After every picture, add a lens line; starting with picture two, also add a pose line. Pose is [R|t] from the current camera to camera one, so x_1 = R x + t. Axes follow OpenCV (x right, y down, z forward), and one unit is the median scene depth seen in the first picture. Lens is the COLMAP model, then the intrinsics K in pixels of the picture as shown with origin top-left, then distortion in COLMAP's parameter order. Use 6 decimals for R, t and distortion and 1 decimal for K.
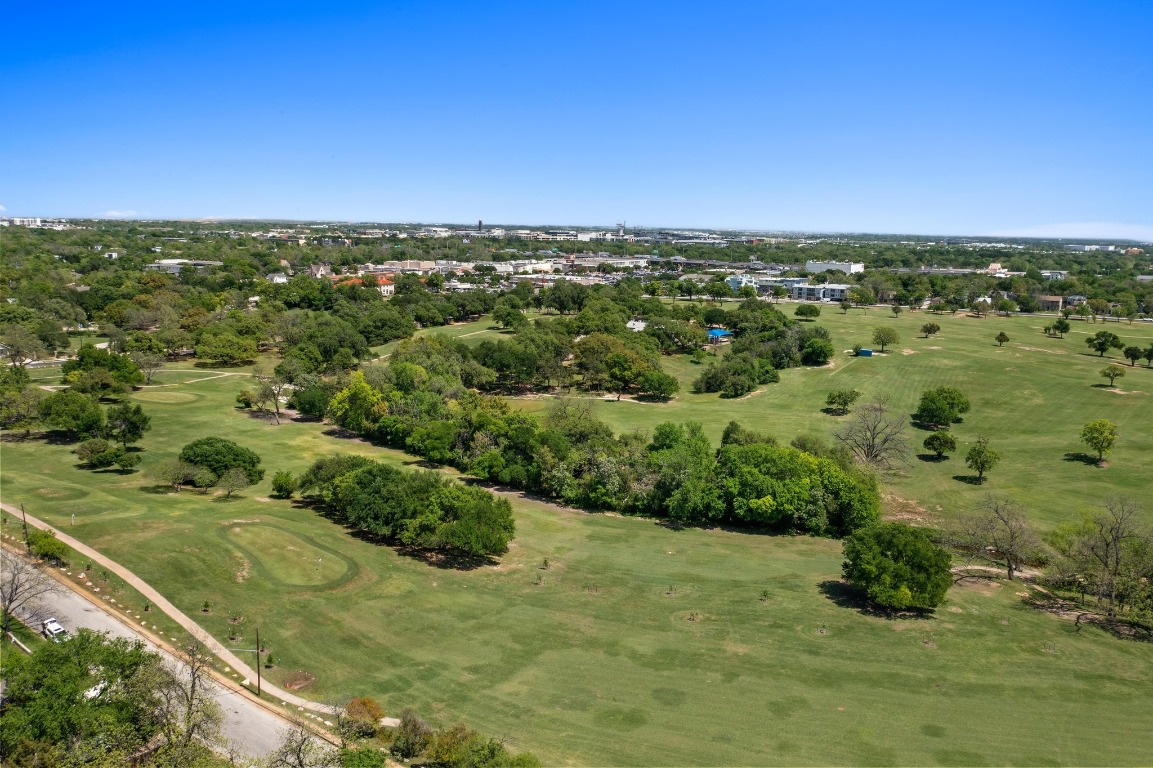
lens RADIAL K [[905.0, 0, 597.4], [0, 905.0, 382.6], [0, 0, 1]] dist [-0.031352, 0.006556]
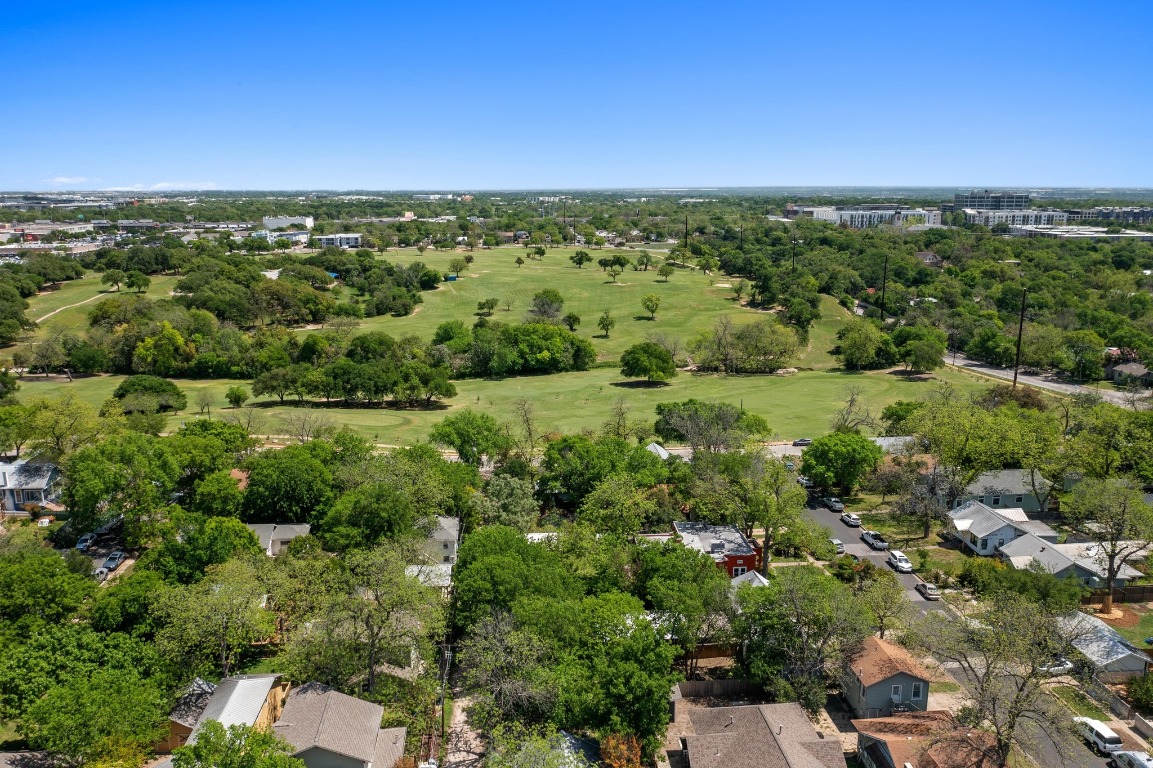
lens RADIAL K [[905.0, 0, 597.4], [0, 905.0, 382.6], [0, 0, 1]] dist [-0.031352, 0.006556]
pose [[0.754891, -0.160028, 0.636028, -0.485944], [0.129362, 0.987054, 0.094810, 0.024028], [-0.642966, 0.010707, 0.765820, -0.194539]]
